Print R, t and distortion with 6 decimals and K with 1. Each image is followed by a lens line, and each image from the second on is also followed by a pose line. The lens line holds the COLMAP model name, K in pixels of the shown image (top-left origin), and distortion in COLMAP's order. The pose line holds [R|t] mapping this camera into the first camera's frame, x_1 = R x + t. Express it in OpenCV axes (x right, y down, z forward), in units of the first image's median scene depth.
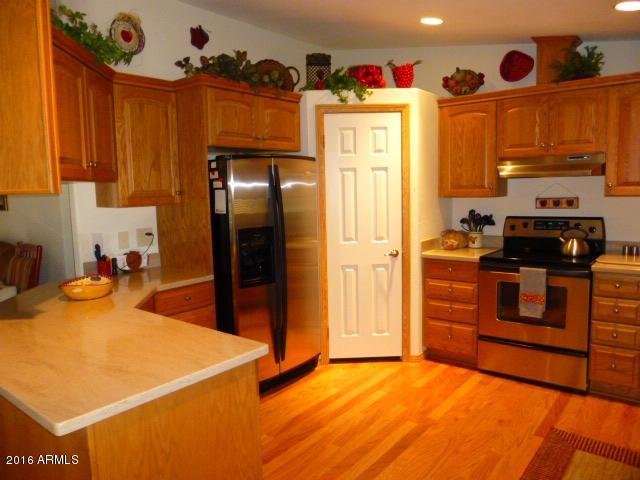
lens RADIAL K [[479.3, 0, 320.0], [0, 479.3, 240.0], [0, 0, 1]] dist [-0.081838, 0.057776]
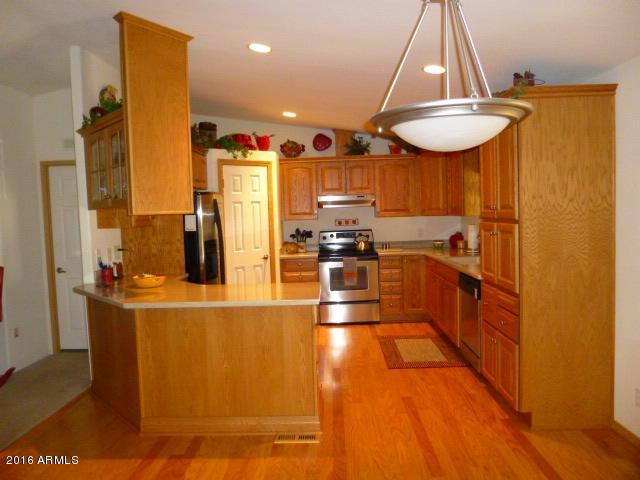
lens RADIAL K [[479.3, 0, 320.0], [0, 479.3, 240.0], [0, 0, 1]] dist [-0.081838, 0.057776]
pose [[0.794949, -0.035833, 0.605617, -0.651351], [0.079079, 0.995858, -0.044879, 0.057912], [-0.601500, 0.083568, 0.794490, -0.339677]]
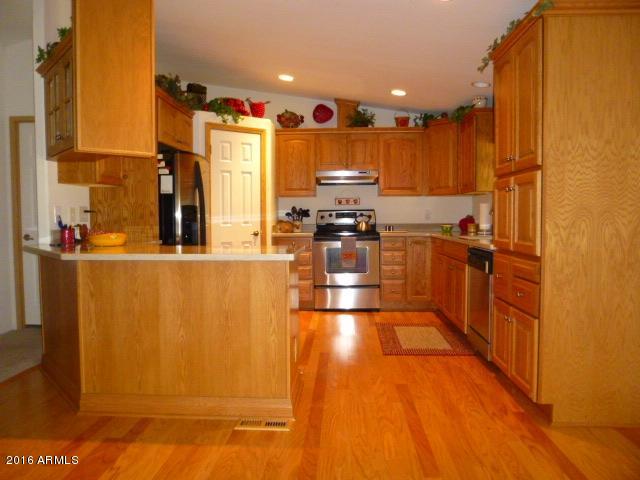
lens RADIAL K [[479.3, 0, 320.0], [0, 479.3, 240.0], [0, 0, 1]] dist [-0.081838, 0.057776]
pose [[0.809923, -0.006613, 0.586499, -0.528293], [0.048919, 0.997214, -0.056311, 0.138824], [-0.584492, 0.074299, 0.807990, -0.247628]]
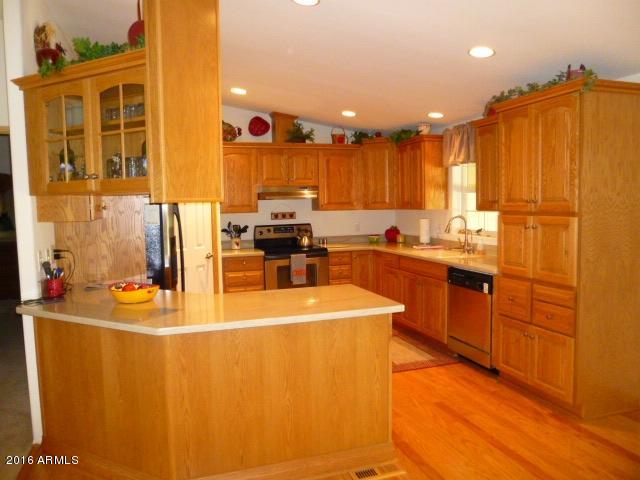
lens RADIAL K [[479.3, 0, 320.0], [0, 479.3, 240.0], [0, 0, 1]] dist [-0.081838, 0.057776]
pose [[0.538119, -0.050538, 0.841352, -0.799298], [0.098524, 0.995129, -0.003239, 0.019661], [-0.837091, 0.084636, 0.540477, 0.031599]]
